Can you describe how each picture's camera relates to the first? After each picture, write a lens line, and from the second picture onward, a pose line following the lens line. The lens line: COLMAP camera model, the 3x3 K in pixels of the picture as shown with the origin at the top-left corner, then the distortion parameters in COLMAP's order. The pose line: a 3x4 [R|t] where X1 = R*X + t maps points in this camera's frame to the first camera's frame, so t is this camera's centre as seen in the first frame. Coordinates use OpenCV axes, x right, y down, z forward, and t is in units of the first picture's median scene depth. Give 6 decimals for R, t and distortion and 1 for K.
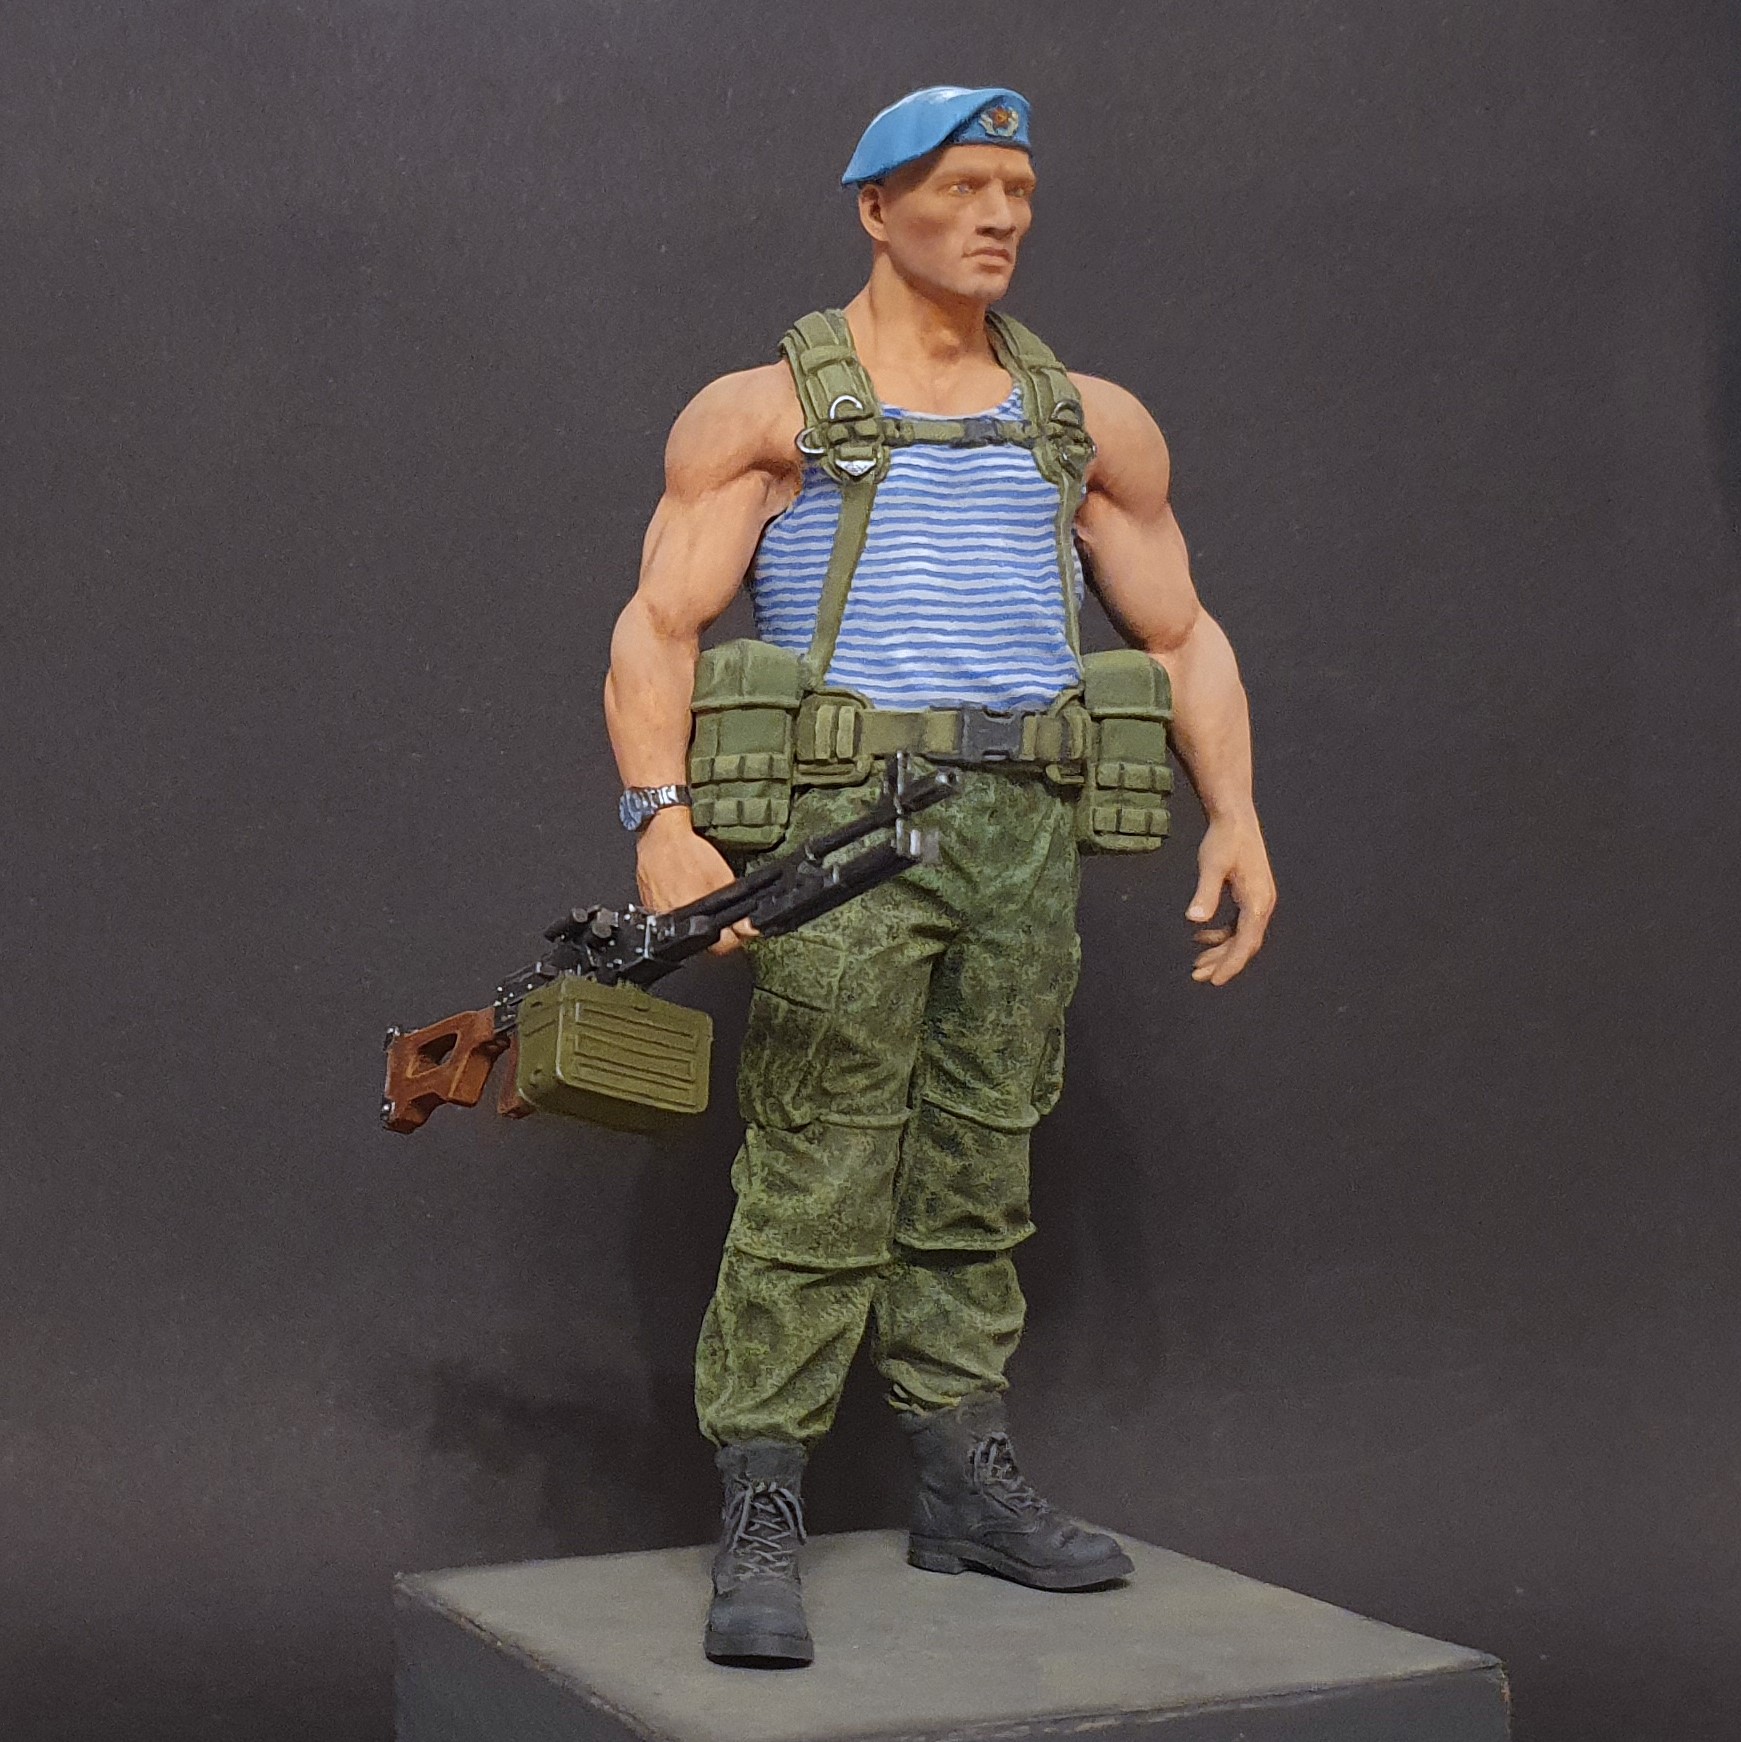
lens RADIAL K [[3159.7, 0, 442.0], [0, 3159.7, 1041.6], [0, 0, 1]] dist [0.136550, -1.046956]
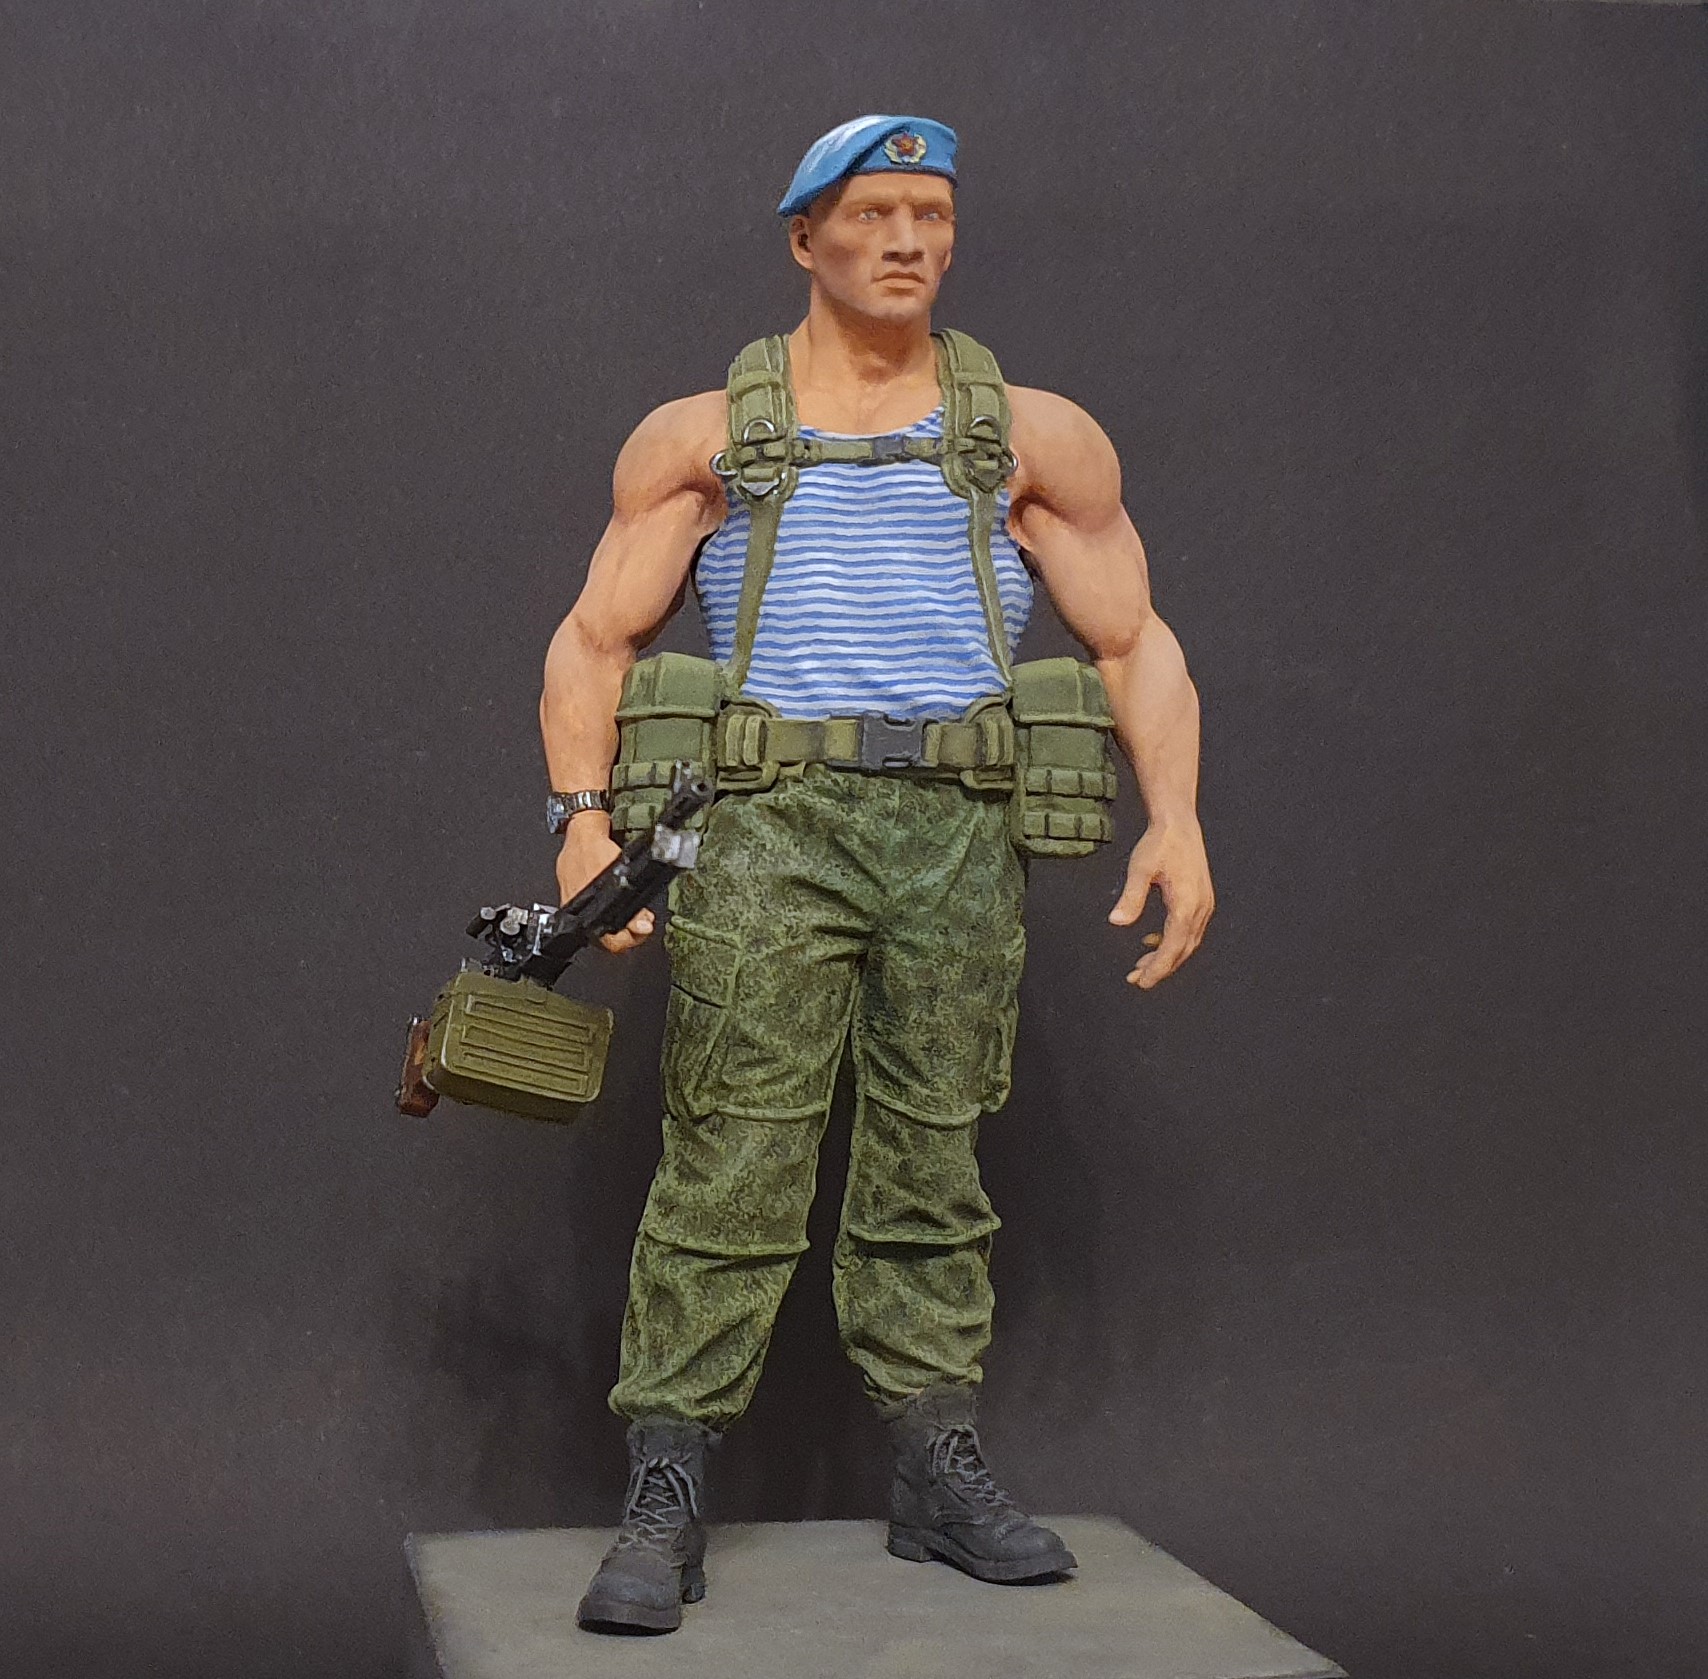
lens RADIAL K [[3098.0, 0, 496.2], [0, 3098.0, 925.1], [0, 0, 1]] dist [0.136550, -1.046956]
pose [[0.969779, 0.011248, -0.243724, 0.294555], [-0.018545, 0.999445, -0.027665, -0.006933], [0.243277, 0.031348, 0.969450, -0.008880]]
